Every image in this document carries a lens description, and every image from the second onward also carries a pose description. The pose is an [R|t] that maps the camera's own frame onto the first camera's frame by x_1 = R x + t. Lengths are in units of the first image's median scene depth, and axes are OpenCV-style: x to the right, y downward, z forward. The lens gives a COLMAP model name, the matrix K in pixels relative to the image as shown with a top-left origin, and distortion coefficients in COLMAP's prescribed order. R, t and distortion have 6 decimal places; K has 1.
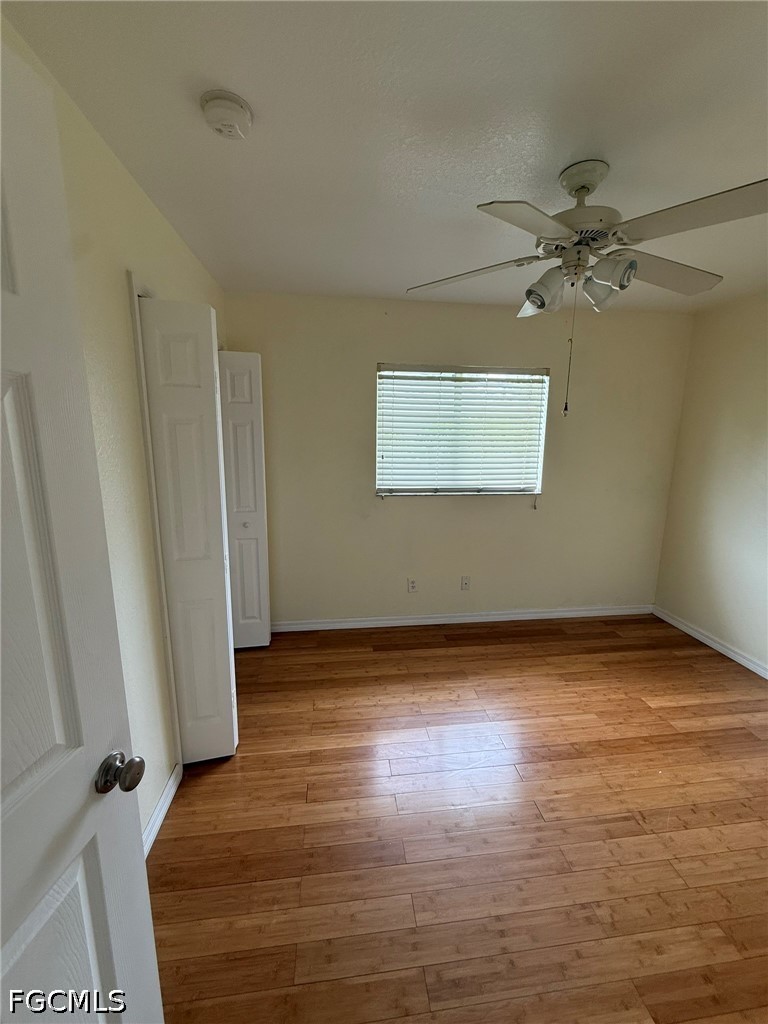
lens RADIAL K [[405.9, 0, 380.3], [0, 405.9, 511.9], [0, 0, 1]] dist [0.000498, 0.000051]
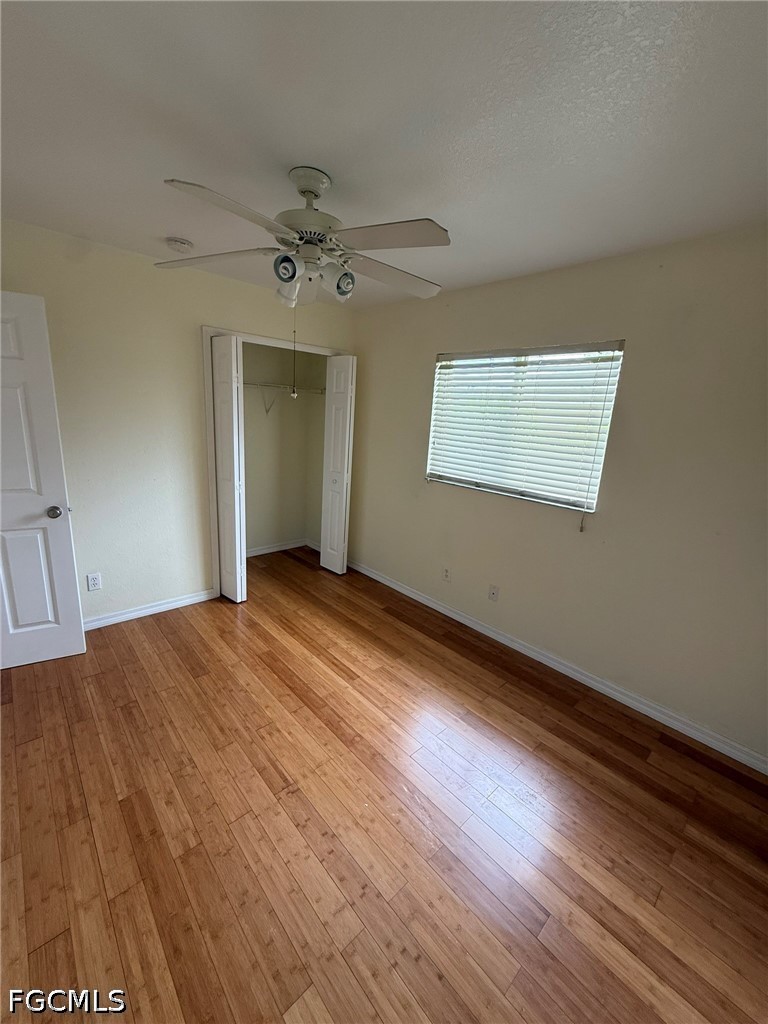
lens RADIAL K [[405.9, 0, 391.3], [0, 405.9, 514.2], [0, 0, 1]] dist [0.000498, 0.000051]
pose [[0.588040, 0.219969, -0.778346, 0.839865], [-0.208151, 0.971053, 0.117173, -0.059148], [0.781589, 0.093111, 0.616805, 0.289342]]
